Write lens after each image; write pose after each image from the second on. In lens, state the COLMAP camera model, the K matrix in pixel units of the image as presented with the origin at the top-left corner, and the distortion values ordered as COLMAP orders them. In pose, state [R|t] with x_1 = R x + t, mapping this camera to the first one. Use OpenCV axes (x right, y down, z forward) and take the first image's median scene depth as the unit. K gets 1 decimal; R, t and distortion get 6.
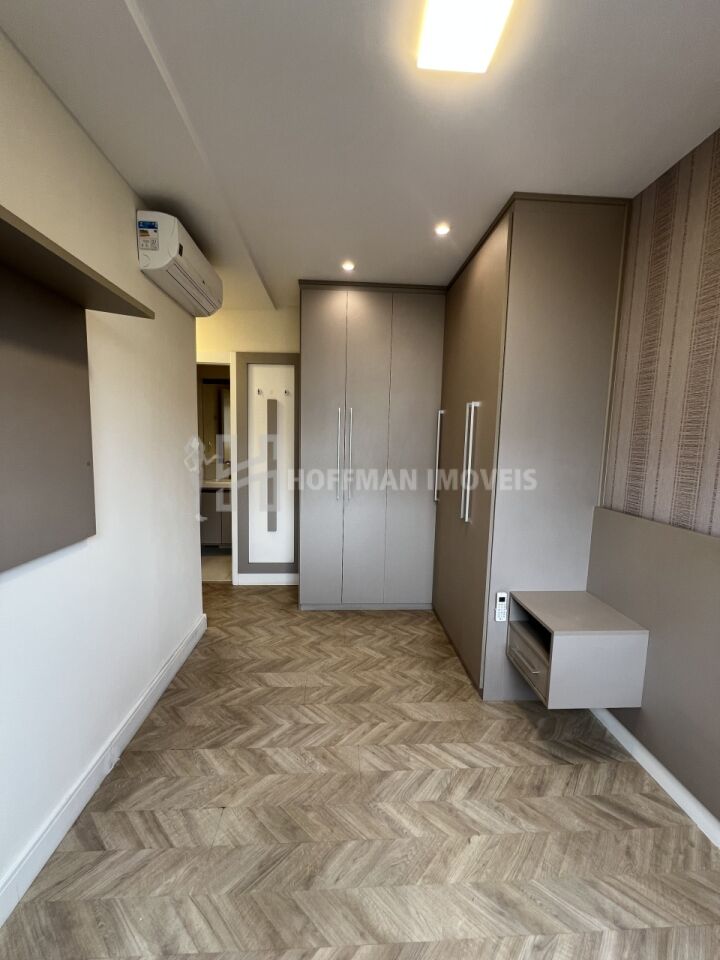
lens RADIAL K [[384.2, 0, 359.5], [0, 384.2, 481.1], [0, 0, 1]] dist [-0.003406, 0.000606]
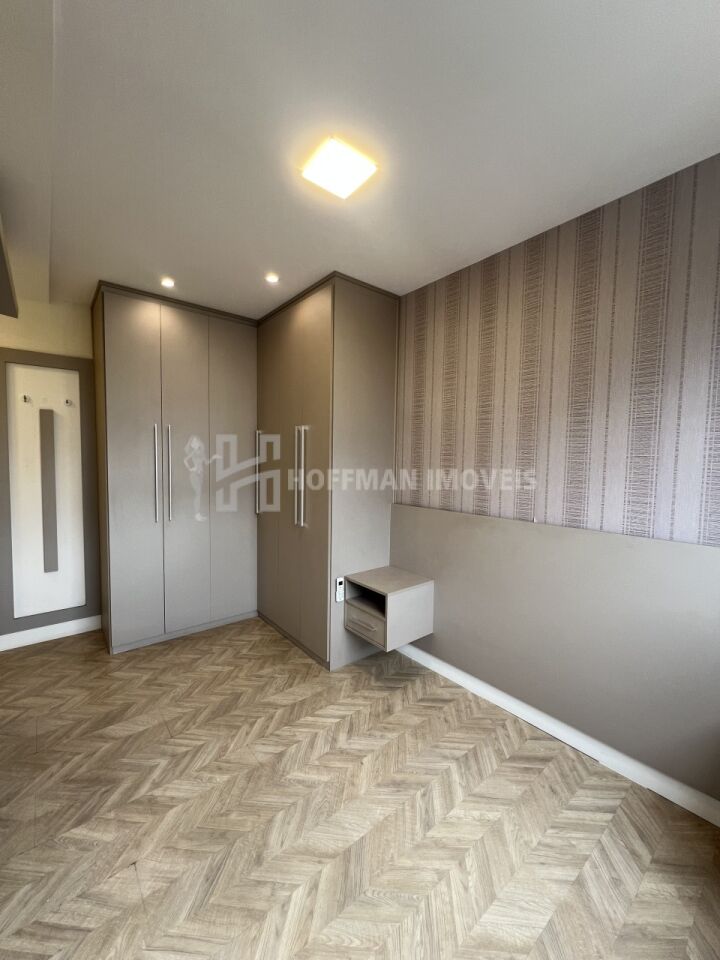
lens RADIAL K [[384.2, 0, 360.0], [0, 384.2, 480.8], [0, 0, 1]] dist [-0.003406, 0.000606]
pose [[0.805096, -0.044608, 0.591465, -0.346676], [0.070053, 0.997340, -0.020136, 0.003873], [-0.588993, 0.057646, 0.806079, -0.080610]]
